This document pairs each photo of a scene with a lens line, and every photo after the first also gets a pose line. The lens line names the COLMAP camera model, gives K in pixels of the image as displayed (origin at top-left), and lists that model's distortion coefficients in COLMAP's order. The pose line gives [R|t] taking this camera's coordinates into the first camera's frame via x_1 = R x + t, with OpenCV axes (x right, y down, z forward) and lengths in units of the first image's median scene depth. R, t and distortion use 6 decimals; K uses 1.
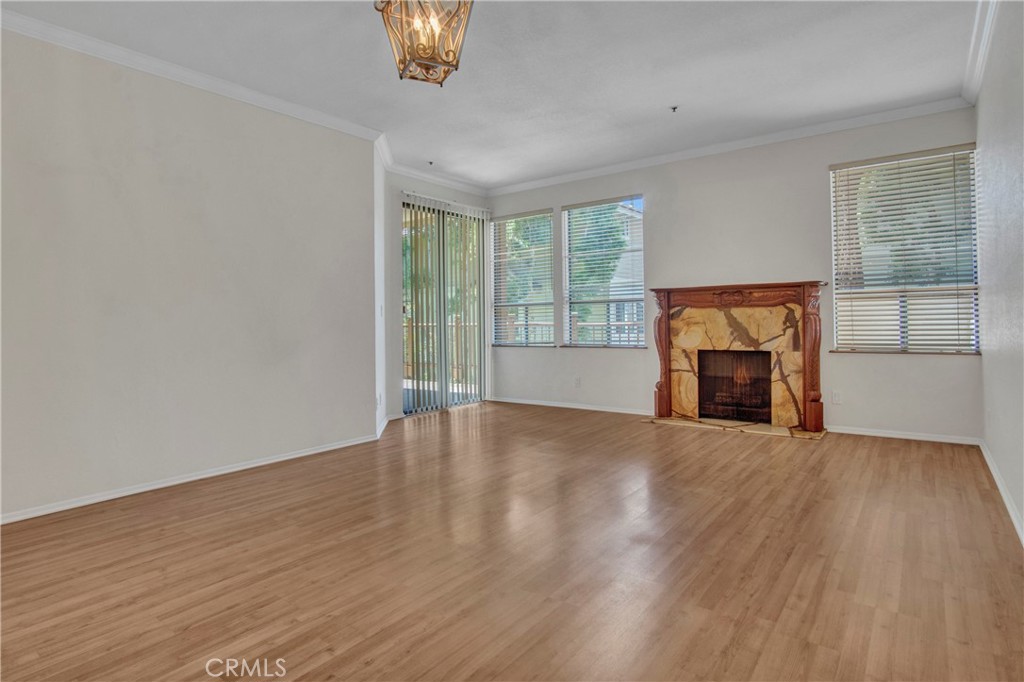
lens RADIAL K [[554.5, 0, 517.7], [0, 554.5, 305.9], [0, 0, 1]] dist [-0.025188, 0.002545]
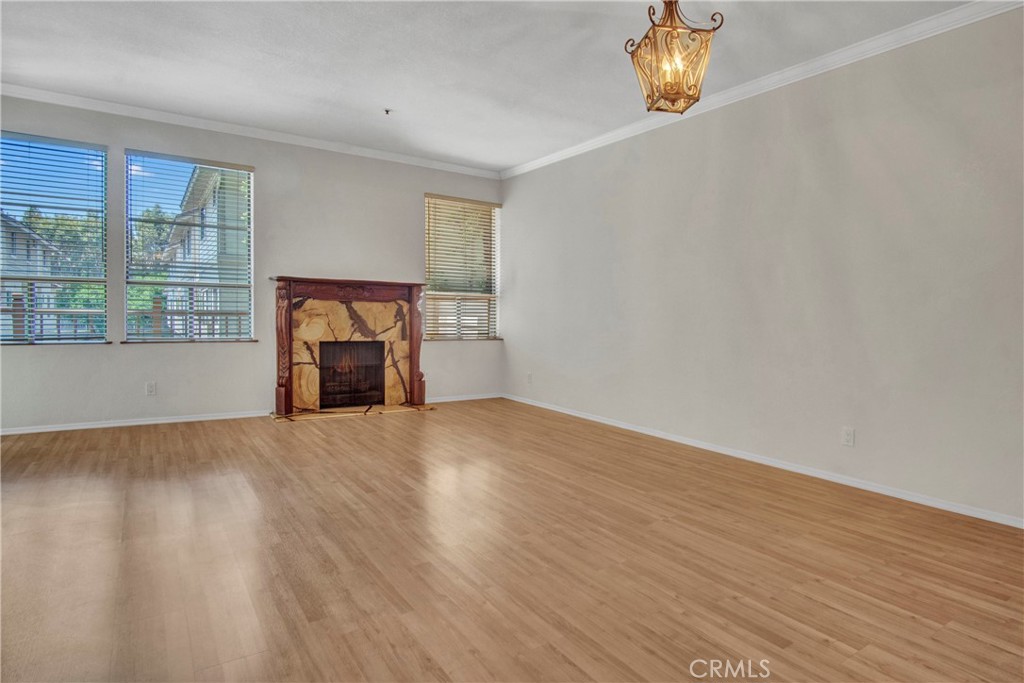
lens RADIAL K [[554.5, 0, 517.7], [0, 554.5, 306.4], [0, 0, 1]] dist [-0.025188, 0.002545]
pose [[0.331669, 0.034967, 0.942748, -0.534866], [-0.049989, 0.998560, -0.019451, 0.018528], [-0.942071, -0.040676, 0.332939, 0.355322]]
